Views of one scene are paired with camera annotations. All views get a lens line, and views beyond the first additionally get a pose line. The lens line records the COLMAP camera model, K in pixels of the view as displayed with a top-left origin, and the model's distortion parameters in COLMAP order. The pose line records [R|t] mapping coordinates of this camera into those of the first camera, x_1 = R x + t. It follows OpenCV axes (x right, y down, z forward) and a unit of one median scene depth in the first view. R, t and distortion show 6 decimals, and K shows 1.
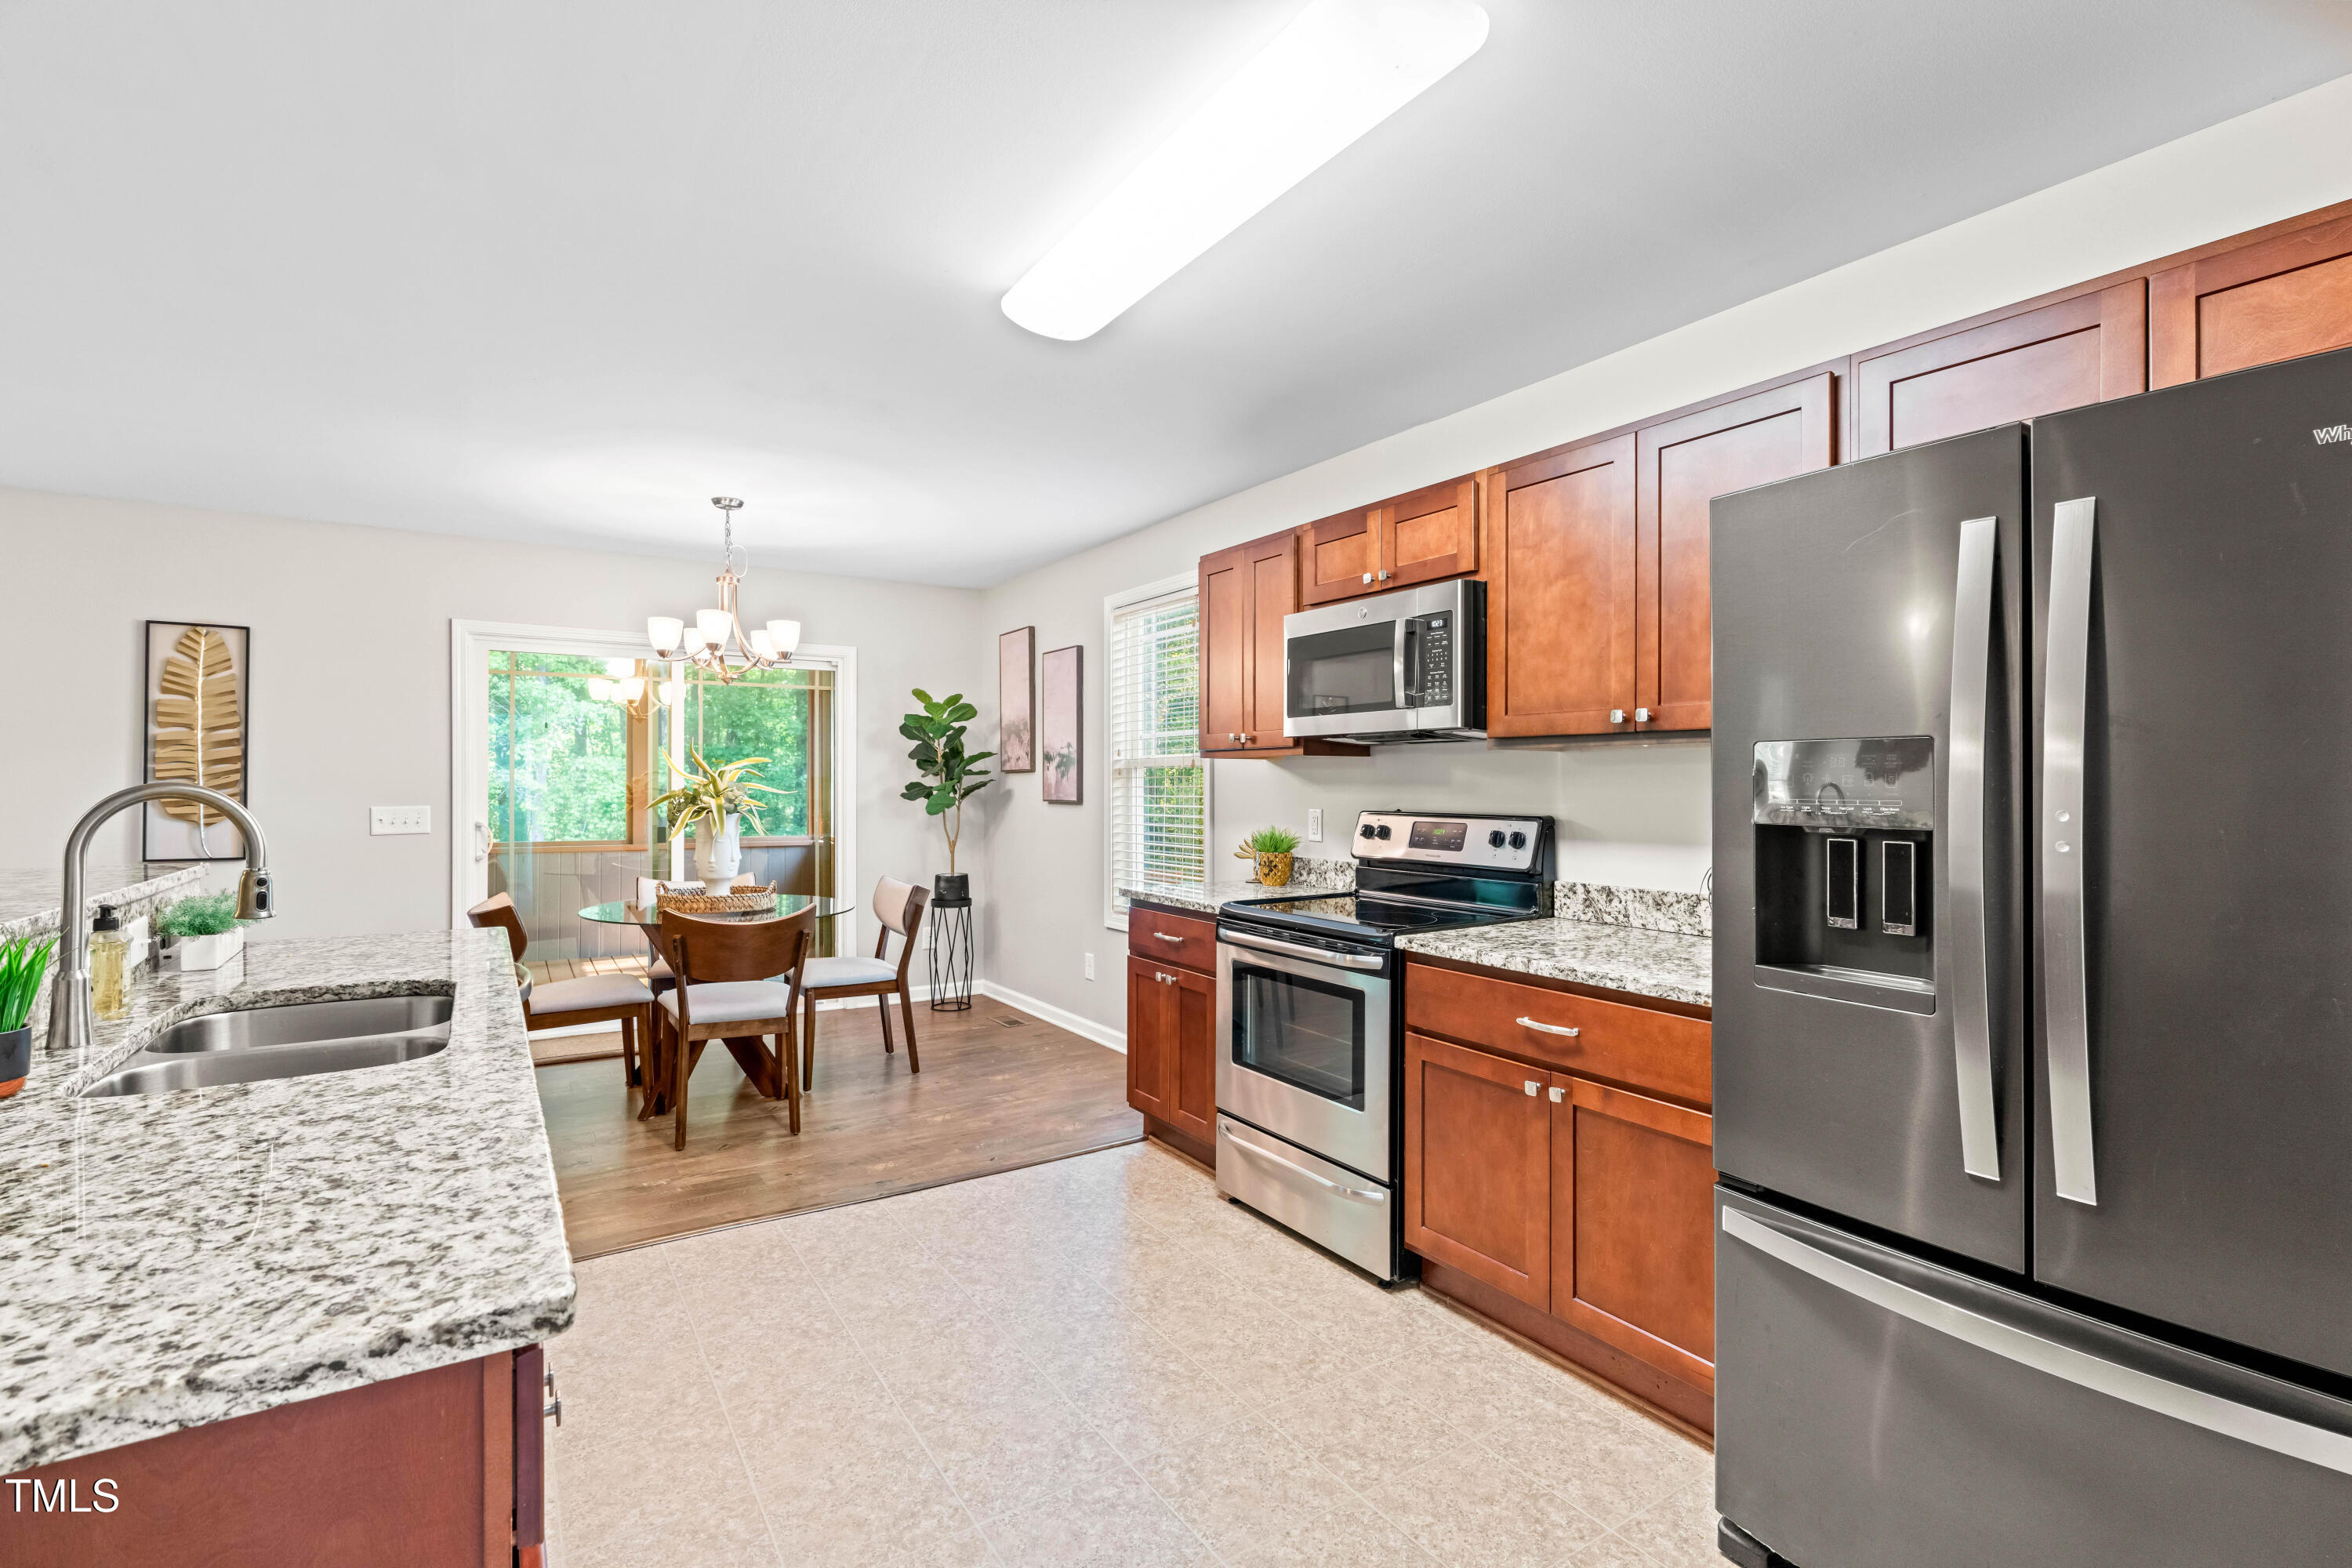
lens RADIAL K [[1067.0, 0, 1182.7], [0, 1067.0, 784.9], [0, 0, 1]] dist [-0.007729, 0.001656]
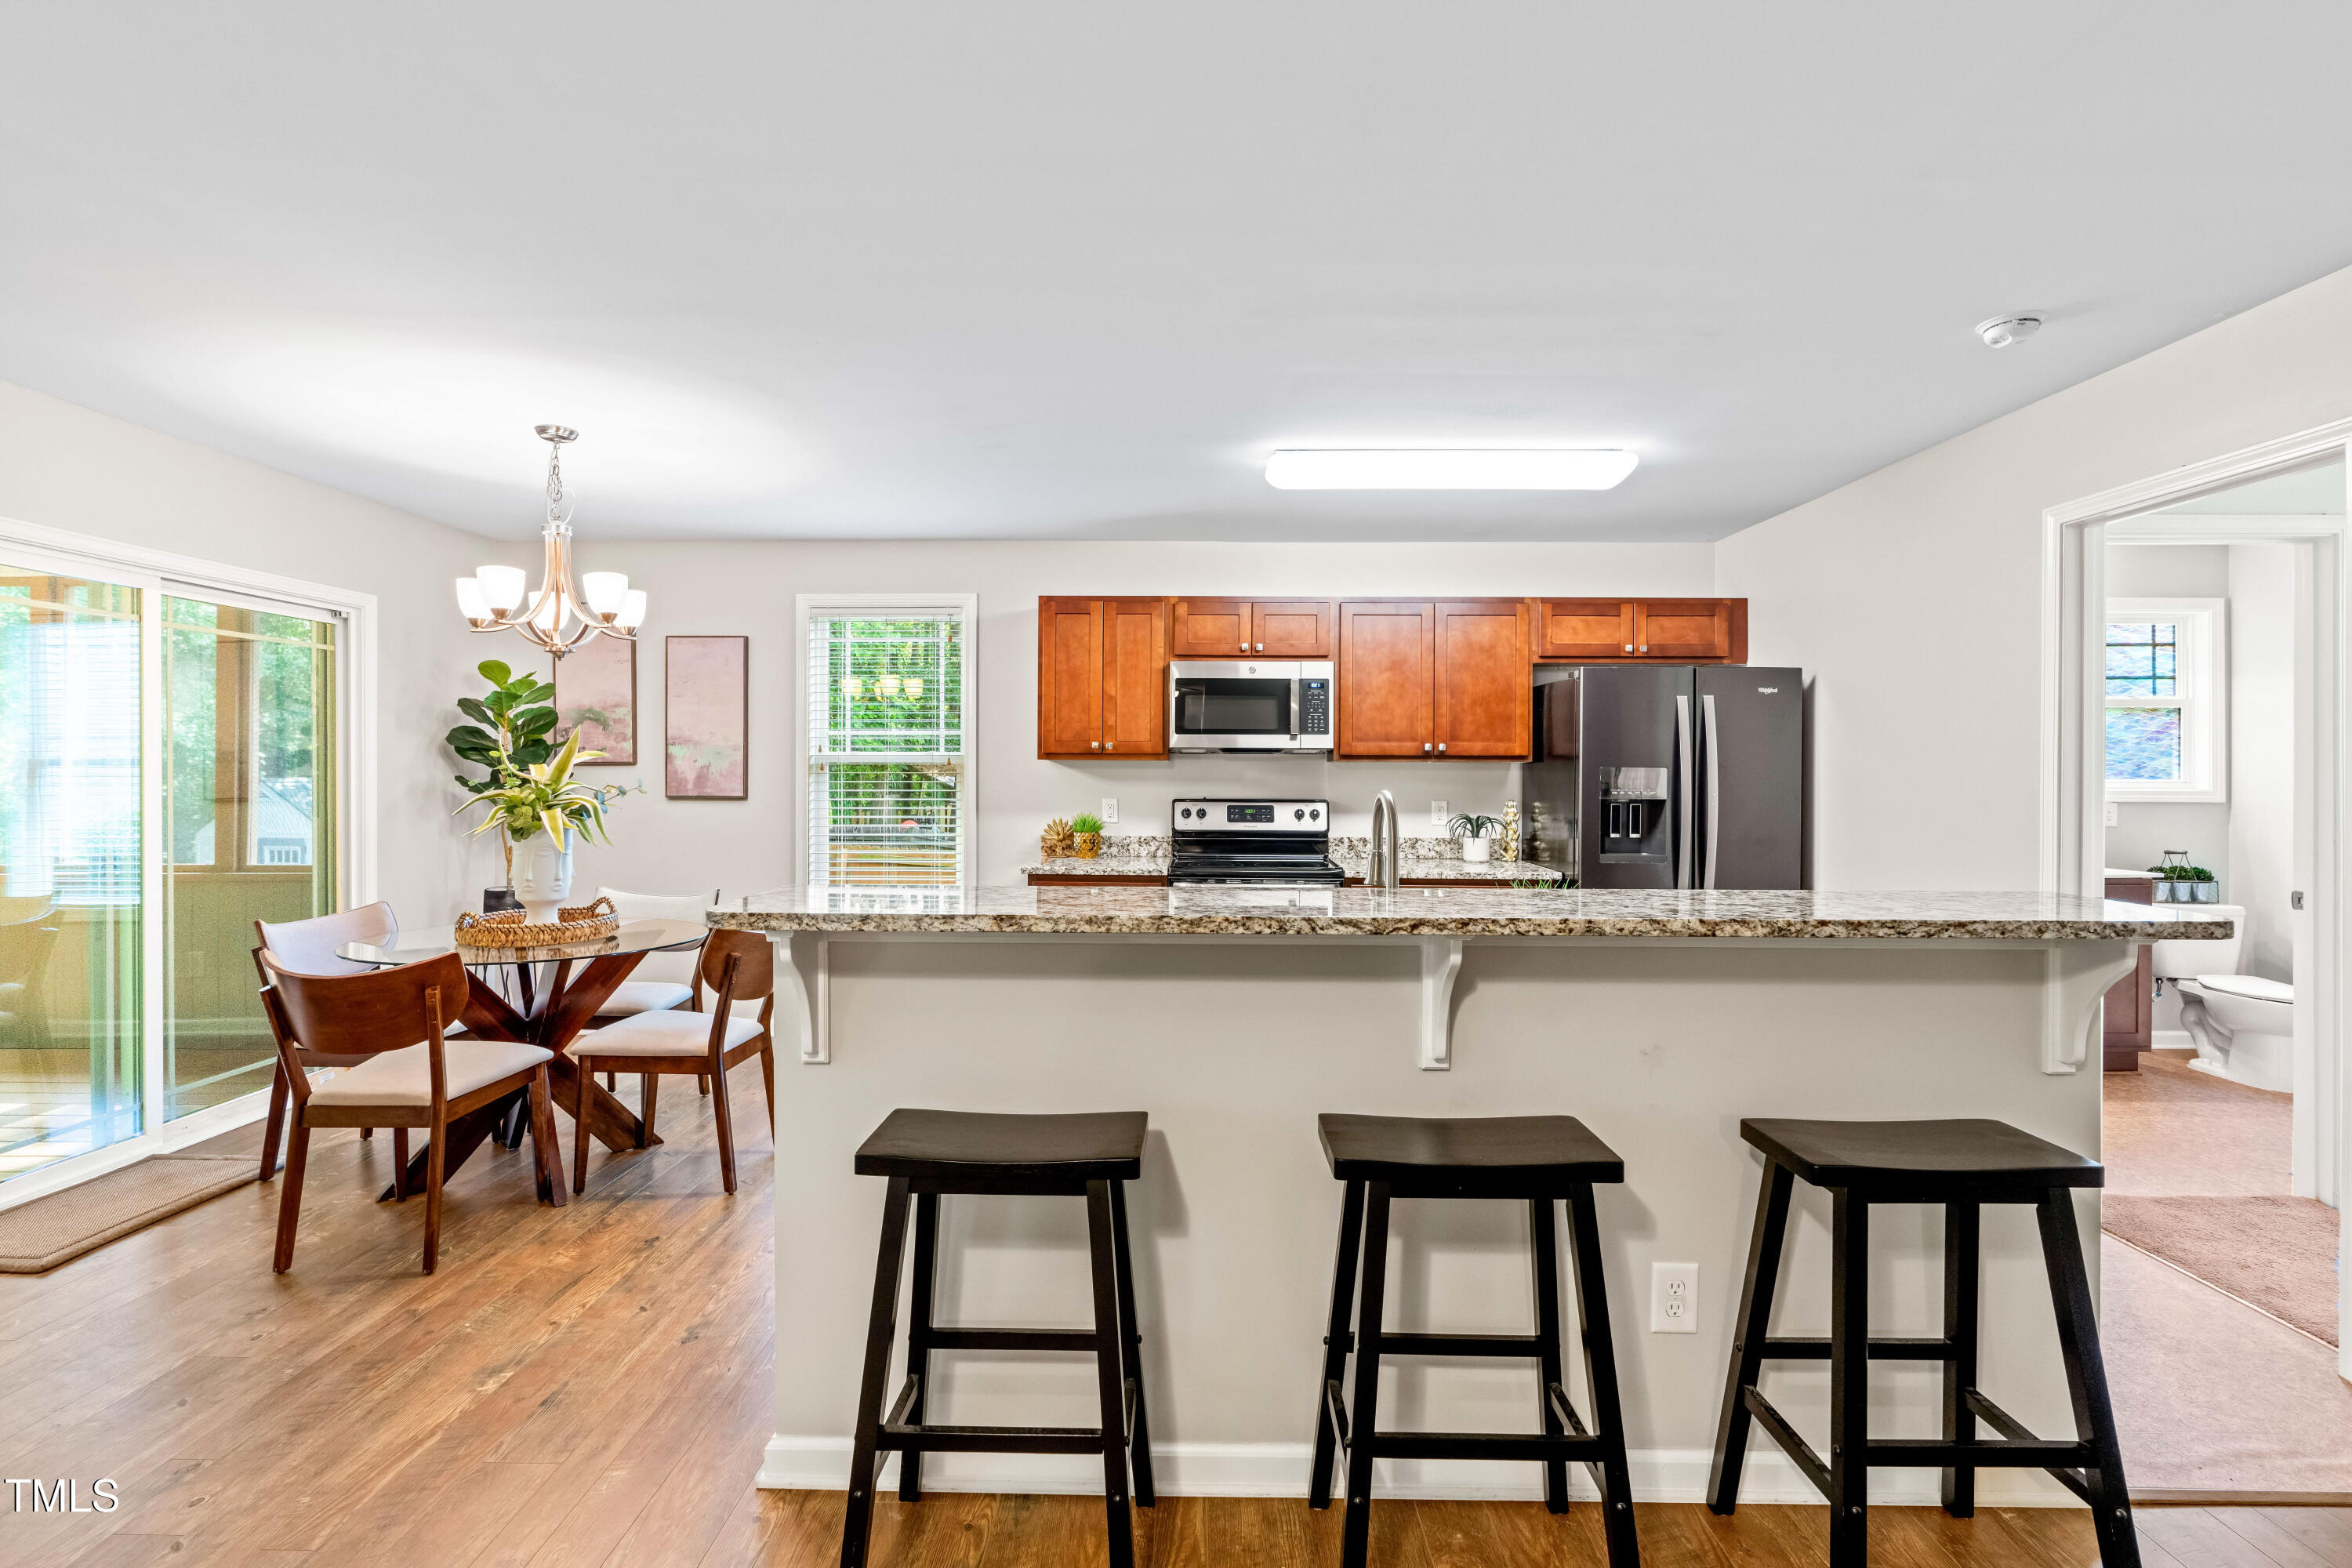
lens RADIAL K [[1063.4, 0, 1177.0], [0, 1063.4, 774.6], [0, 0, 1]] dist [-0.008147, 0.000366]
pose [[0.561645, 0.000268, 0.827378, -1.244436], [-0.002369, 0.999996, 0.001284, -0.013024], [-0.827375, -0.002681, 0.561644, 0.242471]]
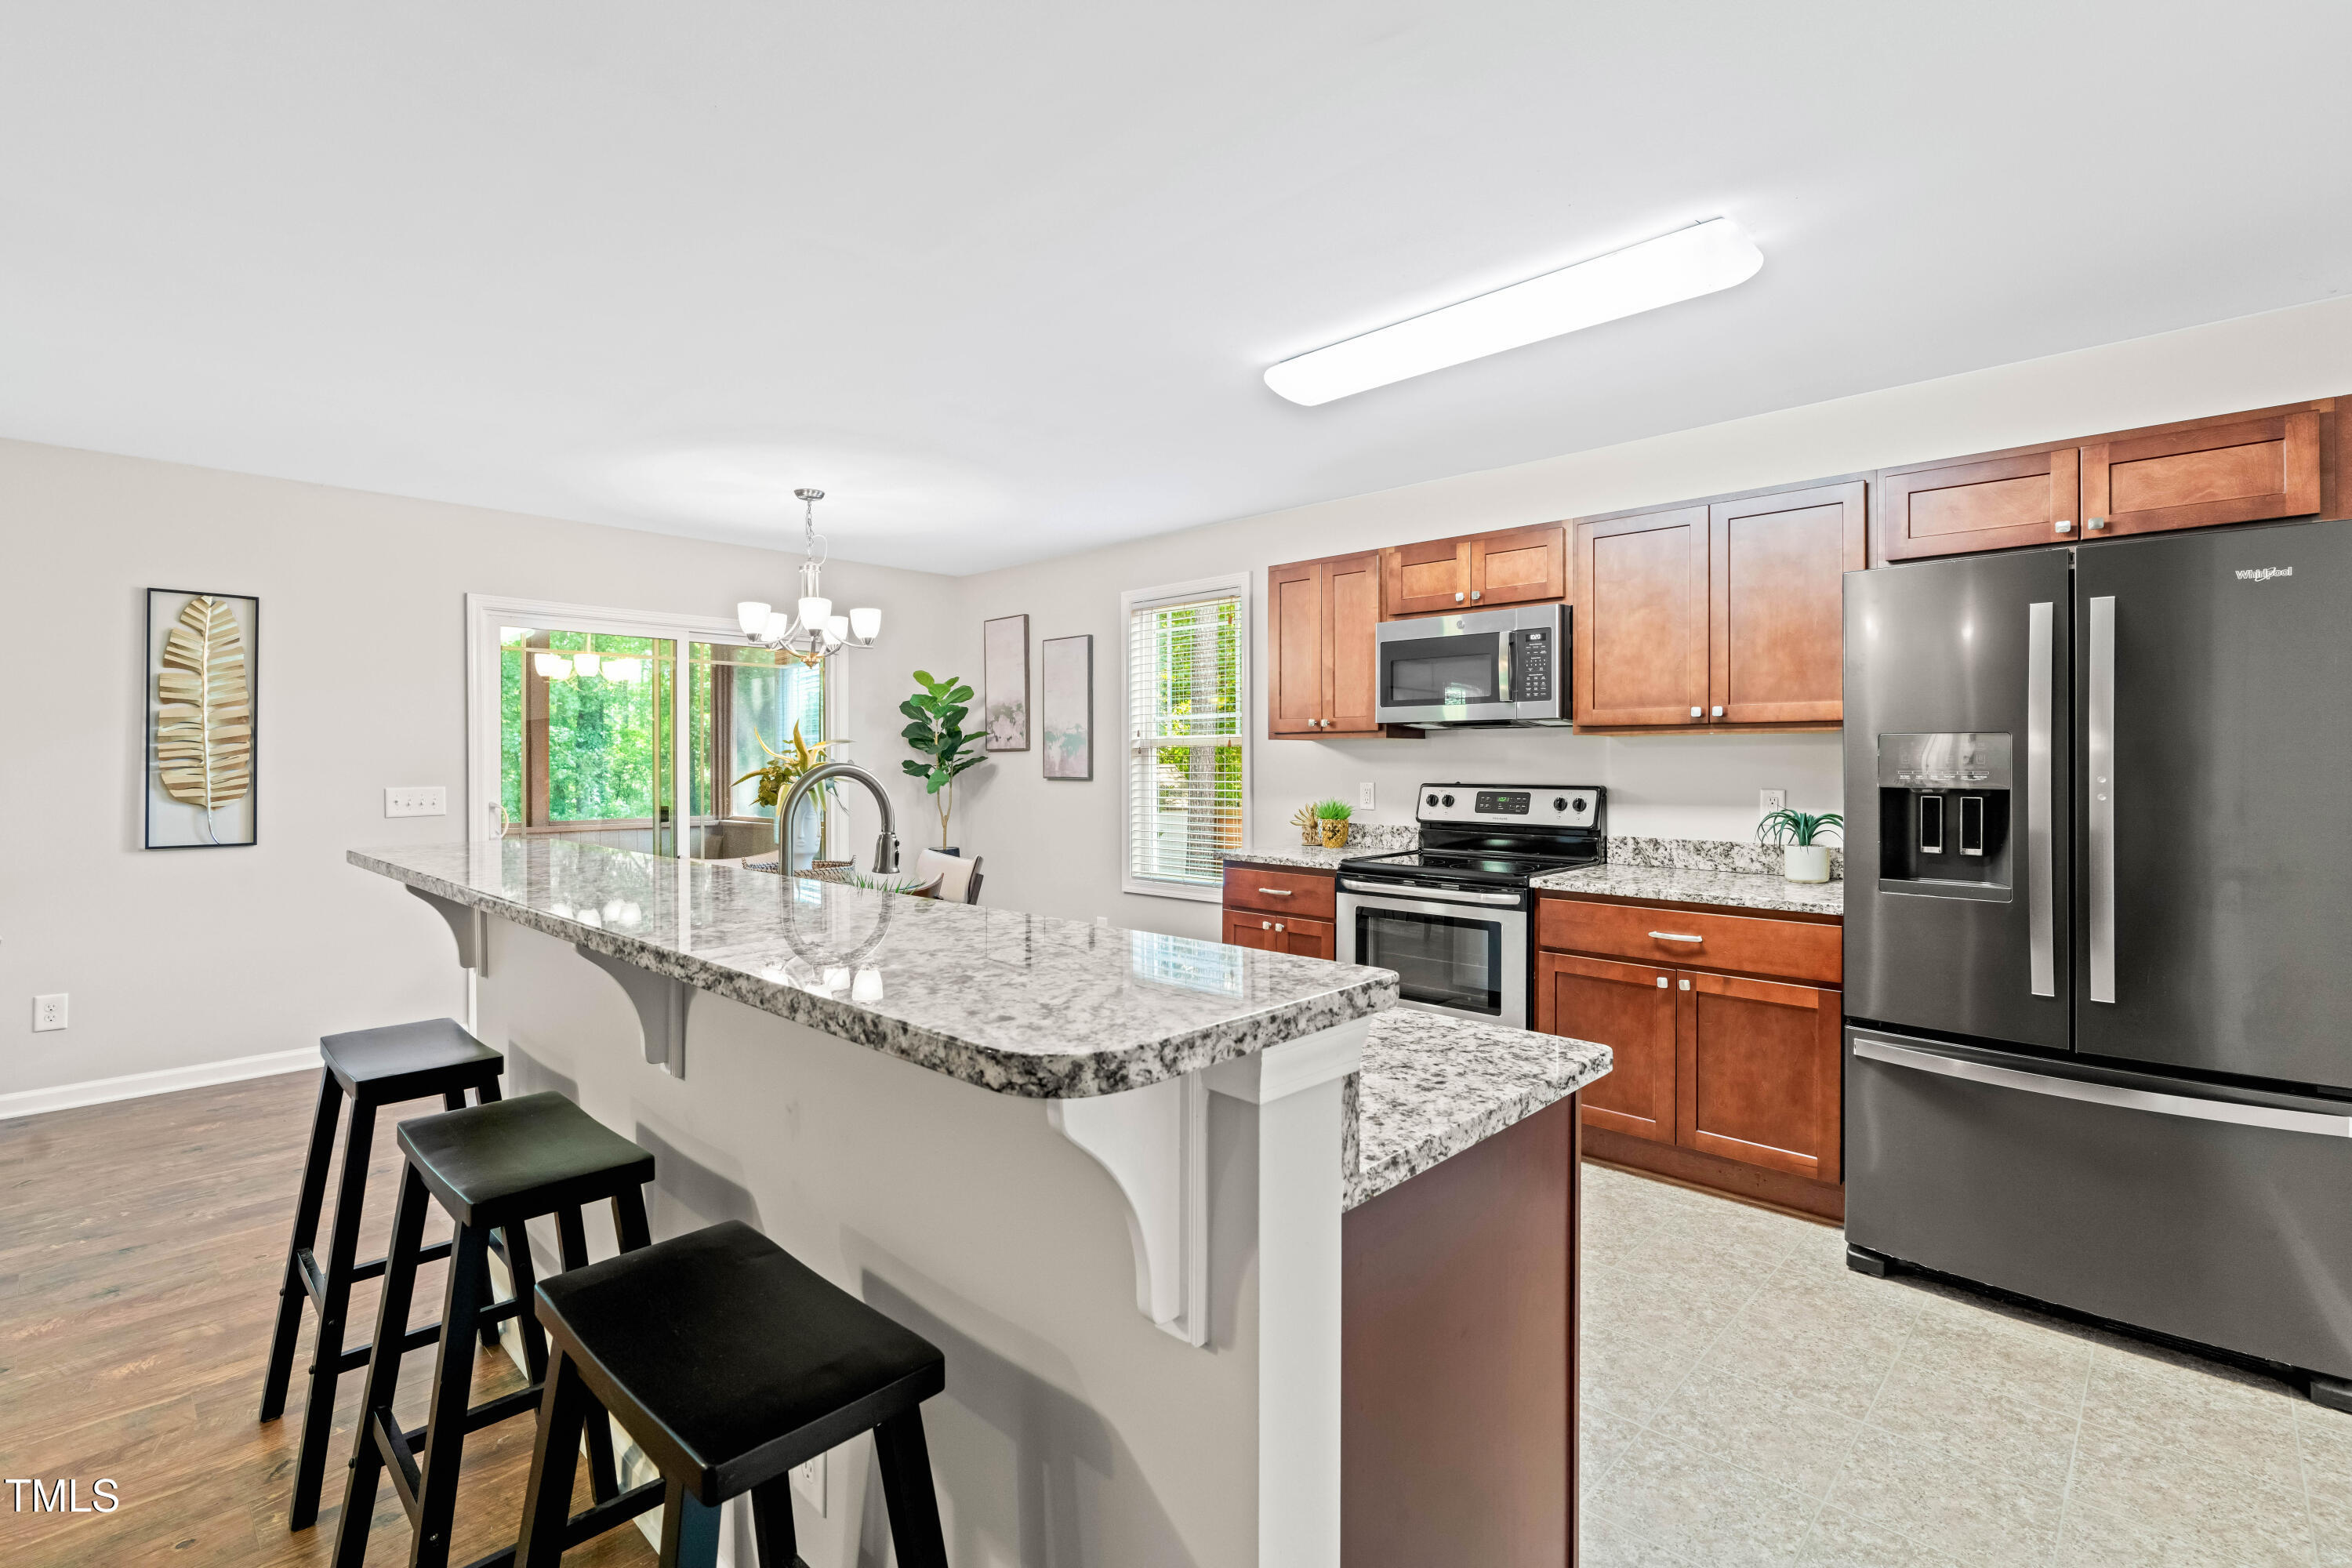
lens RADIAL K [[1075.2, 0, 1185.2], [0, 1075.2, 765.1], [0, 0, 1]] dist [-0.004885, 0.000129]
pose [[0.974030, -0.003503, 0.226390, -0.461852], [0.002808, 0.999990, 0.003390, -0.002086], [-0.226400, -0.002666, 0.974031, -0.165942]]
